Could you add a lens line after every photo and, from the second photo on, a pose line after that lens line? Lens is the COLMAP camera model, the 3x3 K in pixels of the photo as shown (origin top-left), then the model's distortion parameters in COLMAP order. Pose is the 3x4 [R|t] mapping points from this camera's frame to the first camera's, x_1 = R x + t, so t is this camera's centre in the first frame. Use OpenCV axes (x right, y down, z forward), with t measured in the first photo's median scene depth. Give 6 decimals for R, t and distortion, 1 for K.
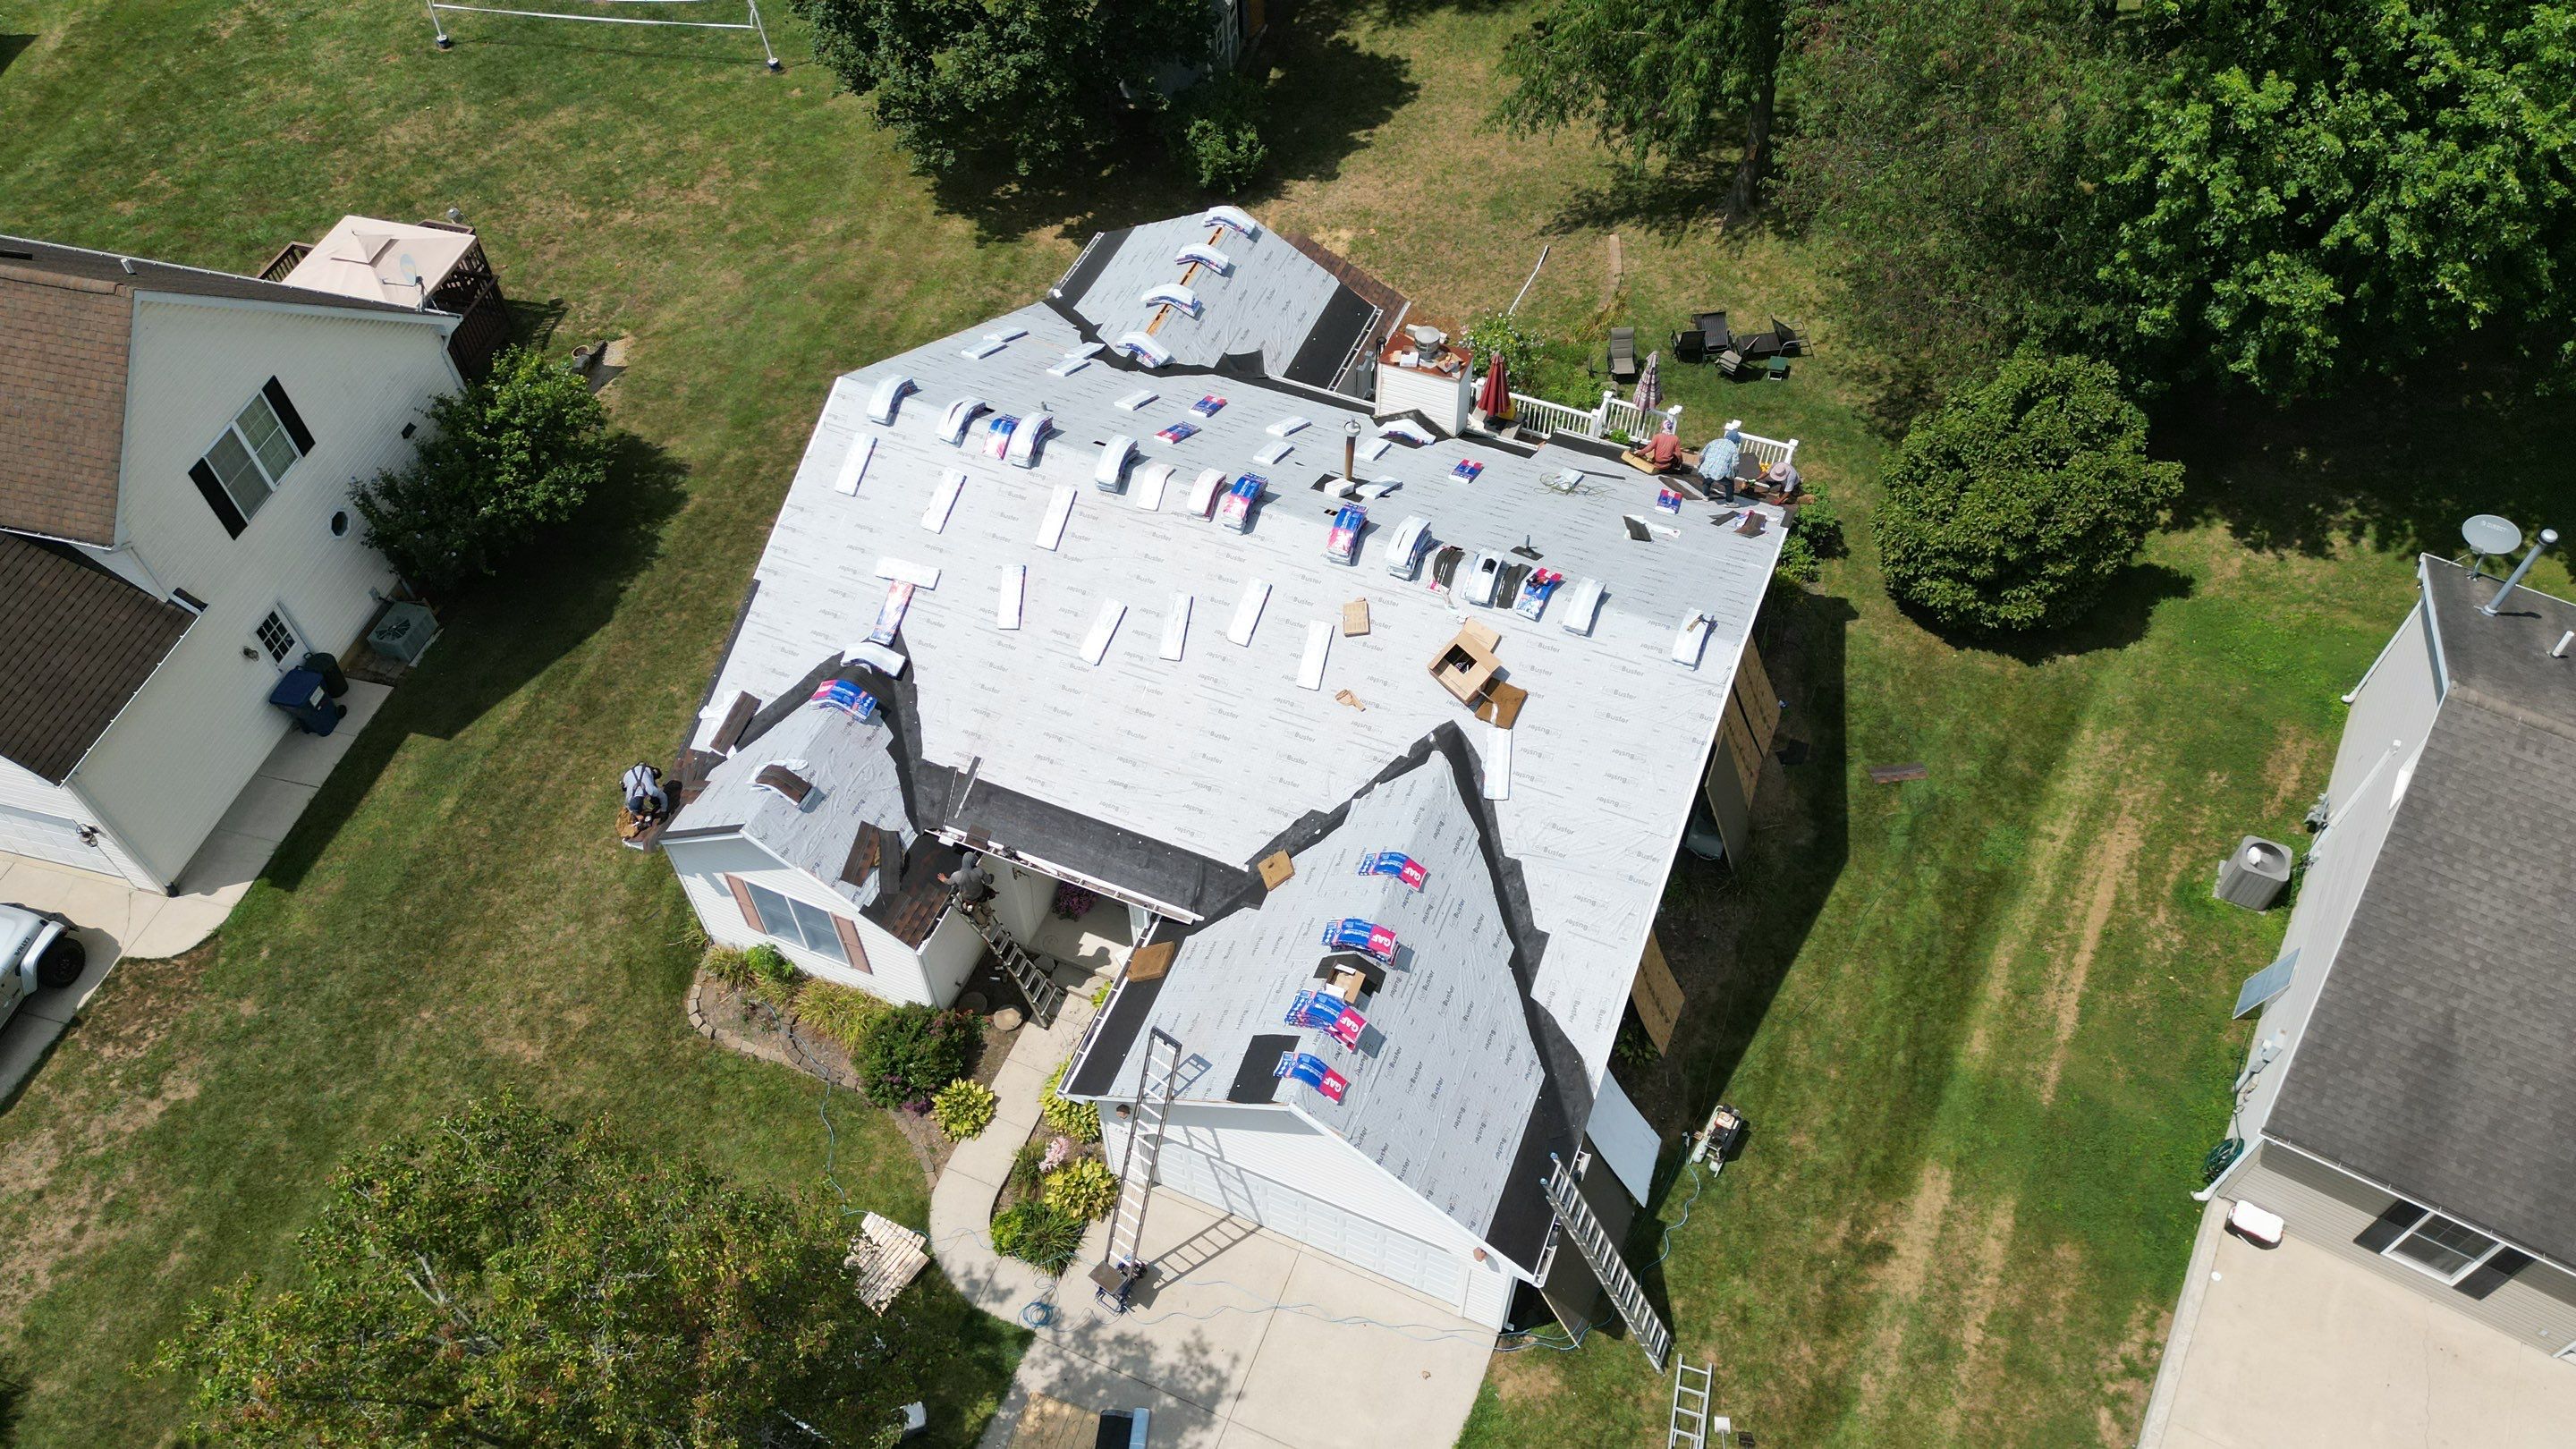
lens RADIAL K [[1829.9, 0, 1294.3], [0, 1829.9, 716.0], [0, 0, 1]] dist [0.069862, -0.073867]
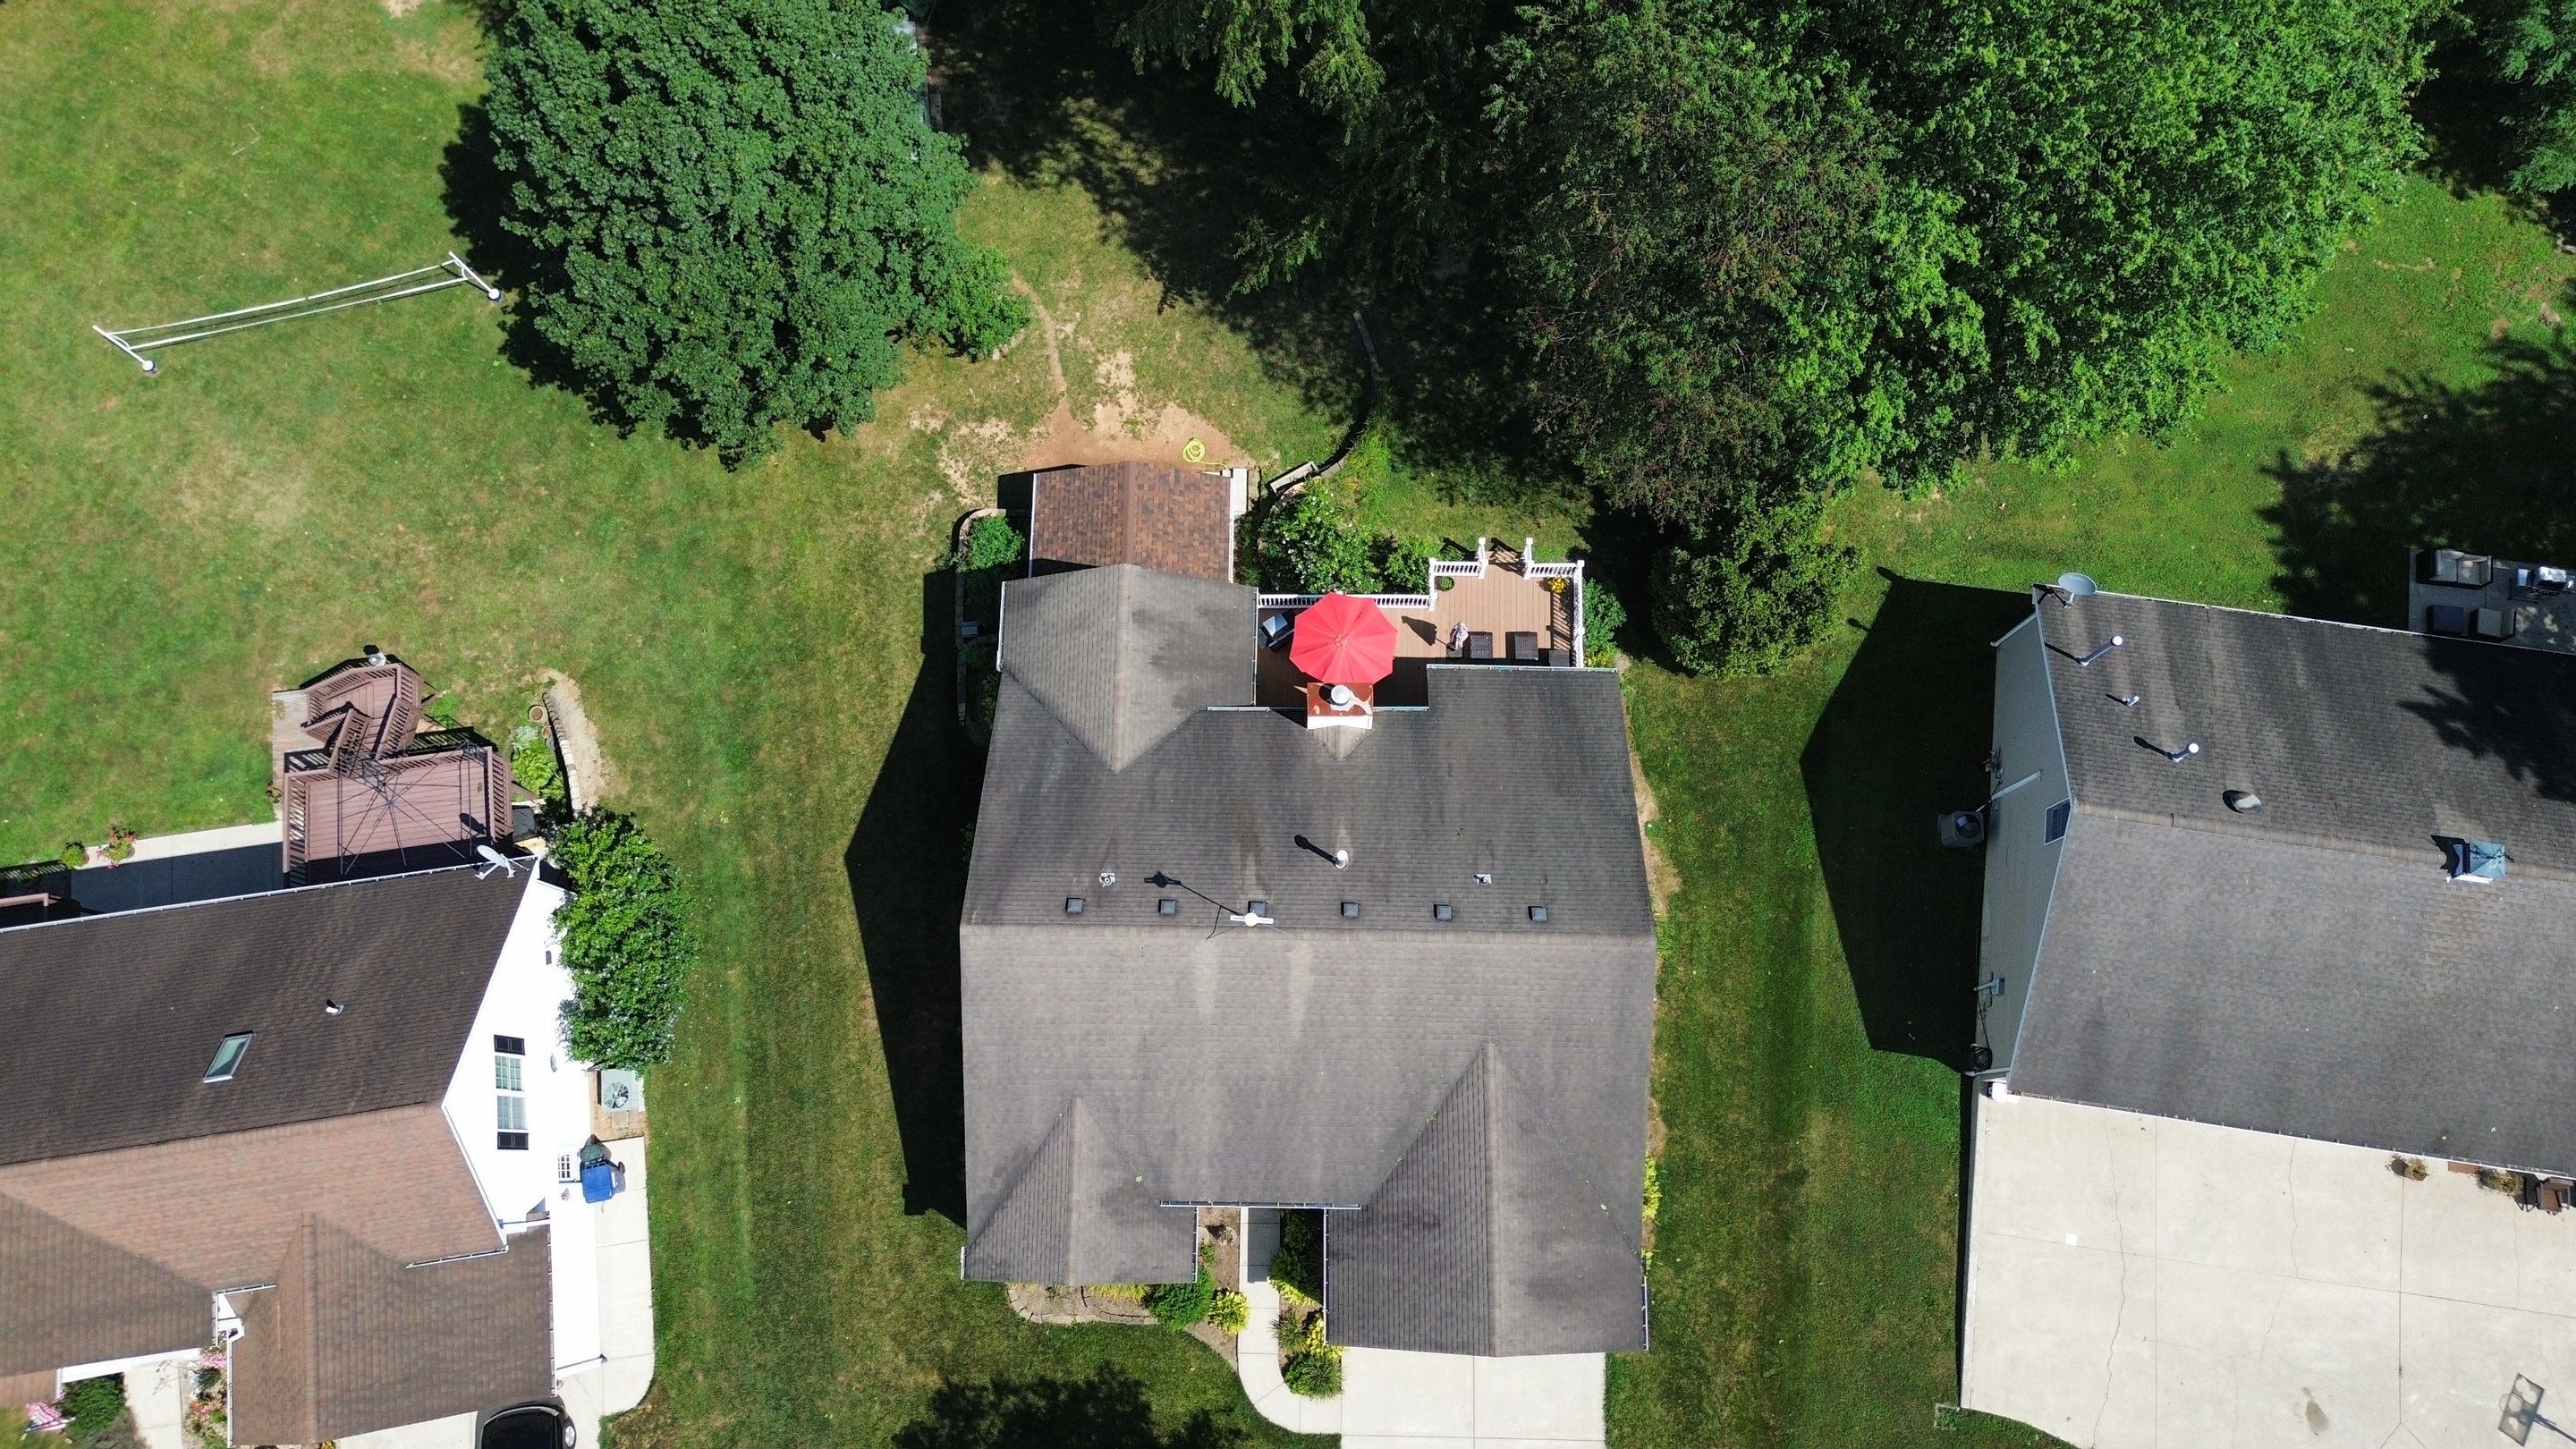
lens RADIAL K [[1840.0, 0, 1297.0], [0, 1840.0, 719.6], [0, 0, 1]] dist [0.071555, -0.080047]
pose [[0.927808, -0.361613, 0.091695, -0.089848], [0.291342, 0.855869, 0.427328, -0.821114], [-0.233006, -0.369764, 0.899435, -0.200176]]
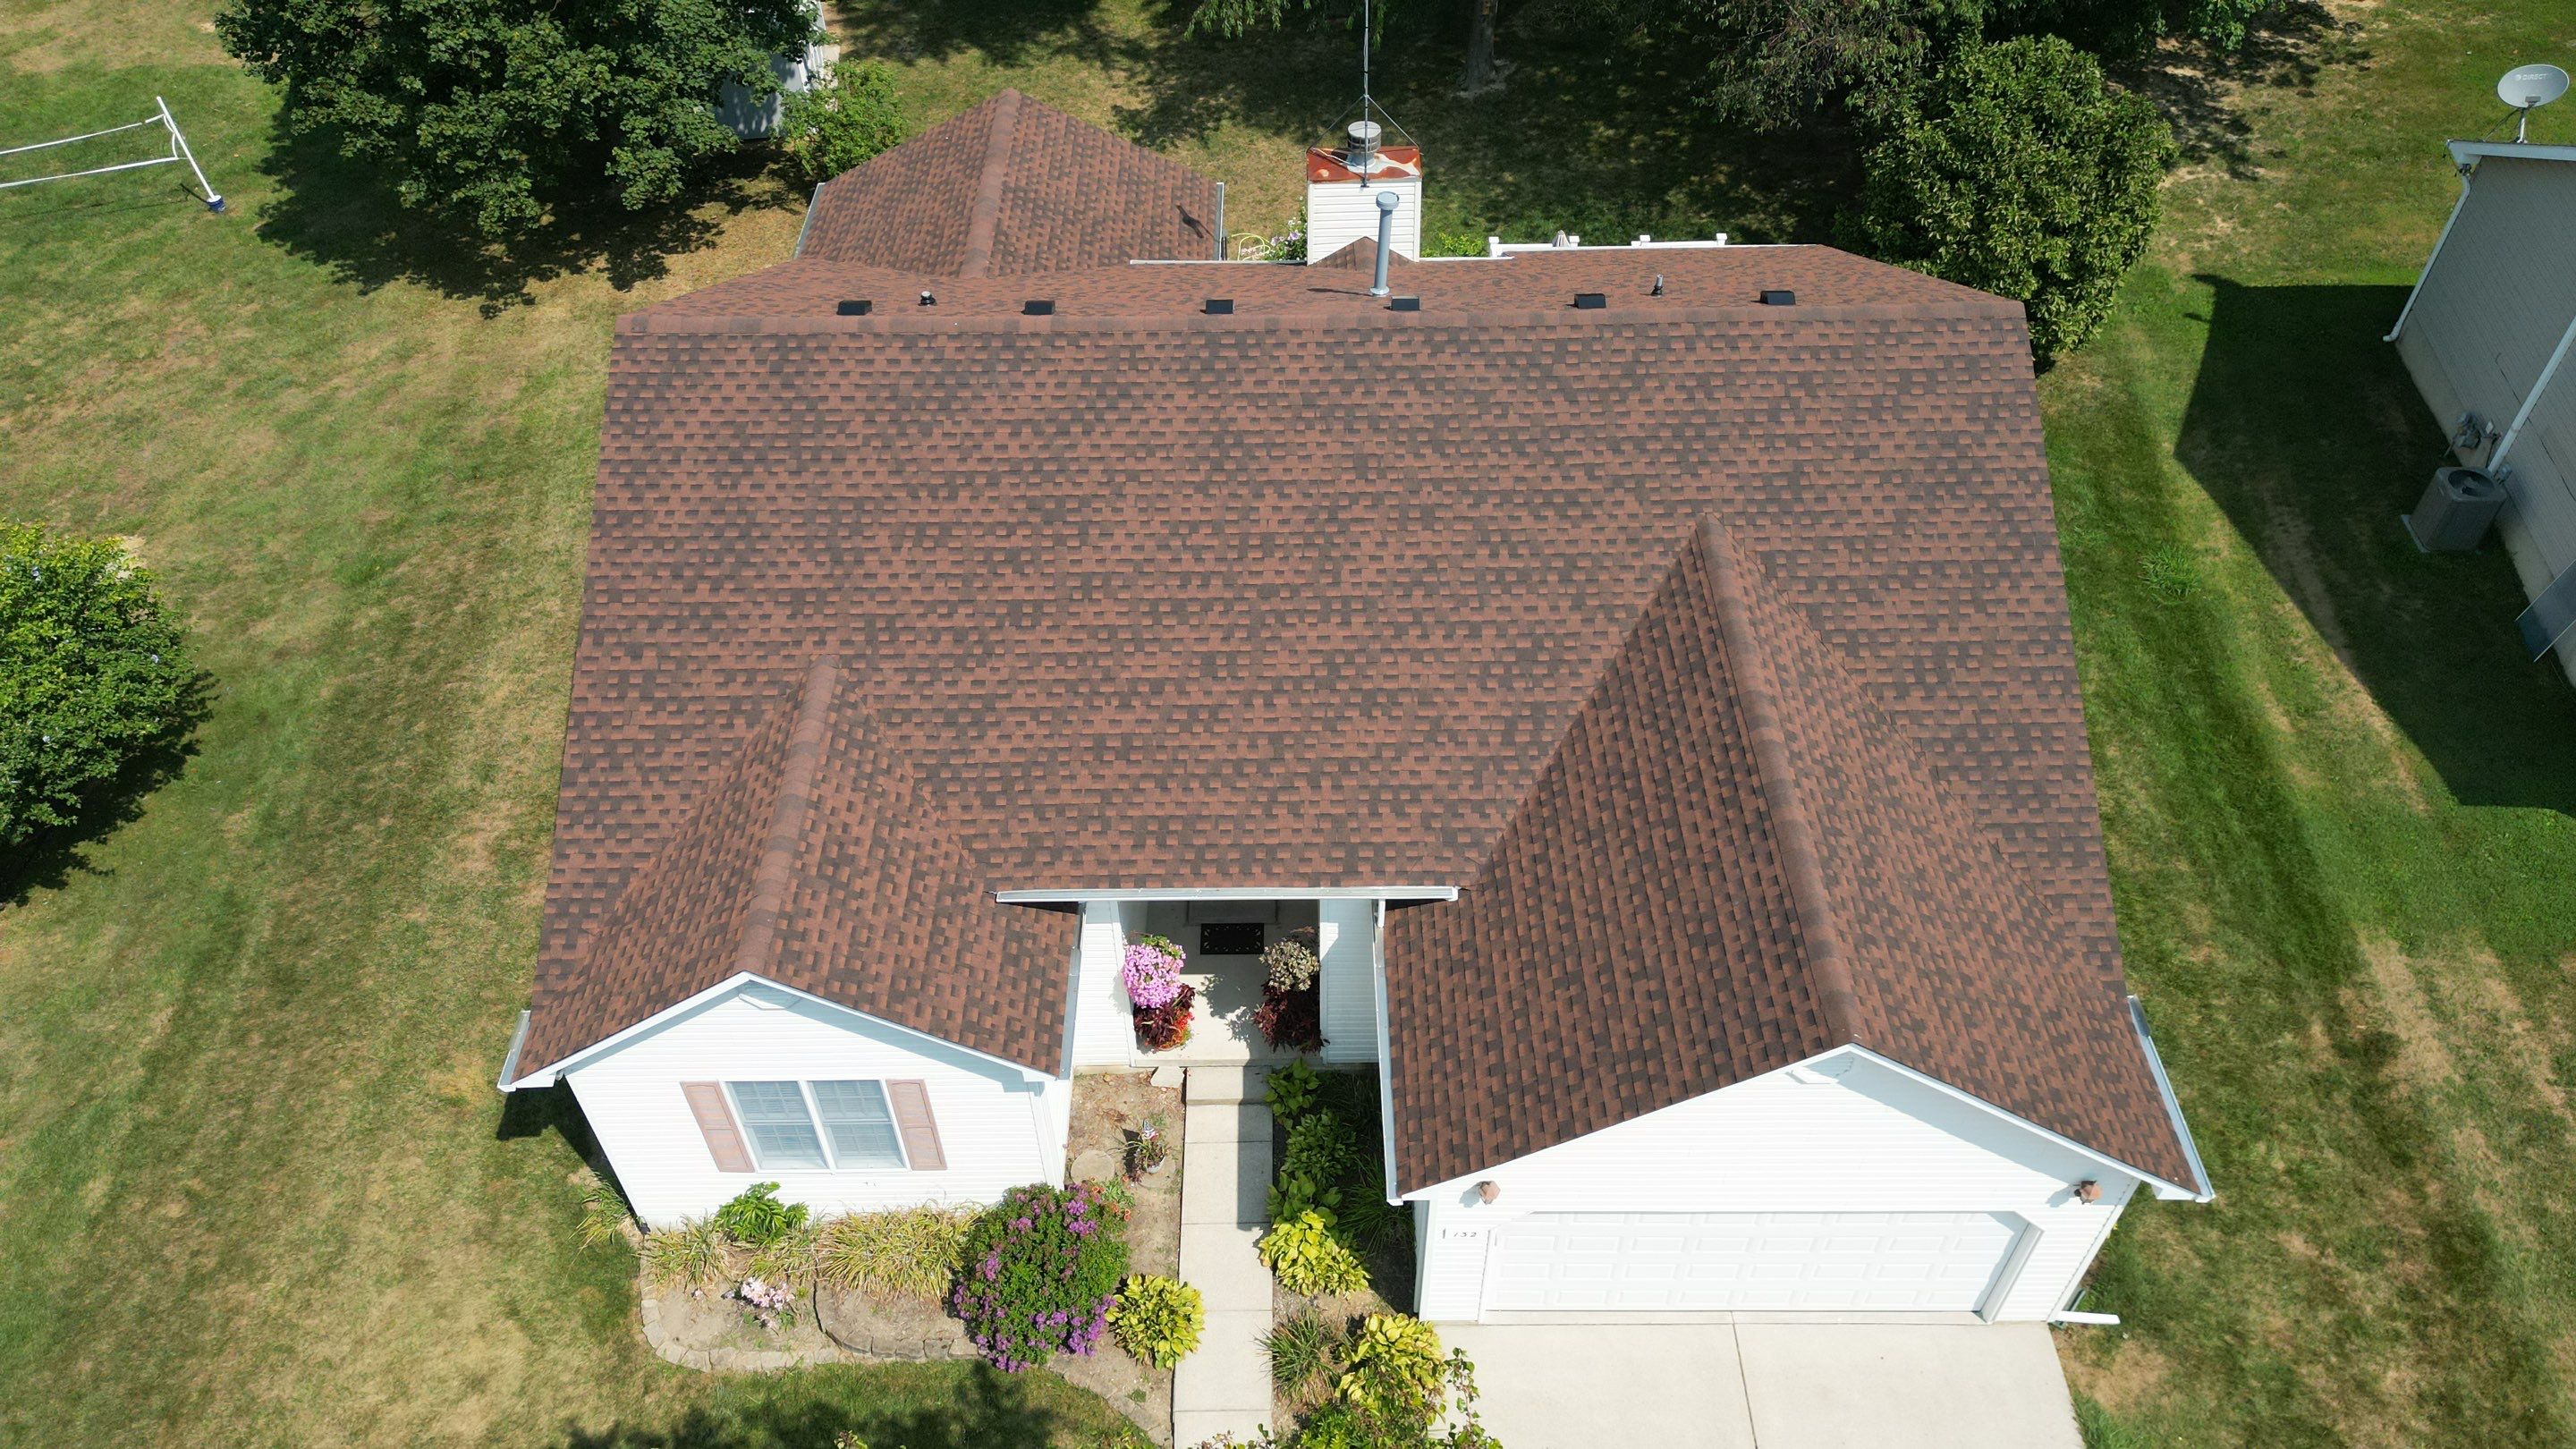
lens RADIAL K [[1794.4, 0, 1290.2], [0, 1794.4, 725.5], [0, 0, 1]] dist [0.093675, -0.107475]
pose [[0.920681, -0.279308, 0.272641, -0.246241], [0.307723, 0.949127, -0.066814, 0.073185], [-0.240109, 0.145412, 0.959793, 0.345149]]
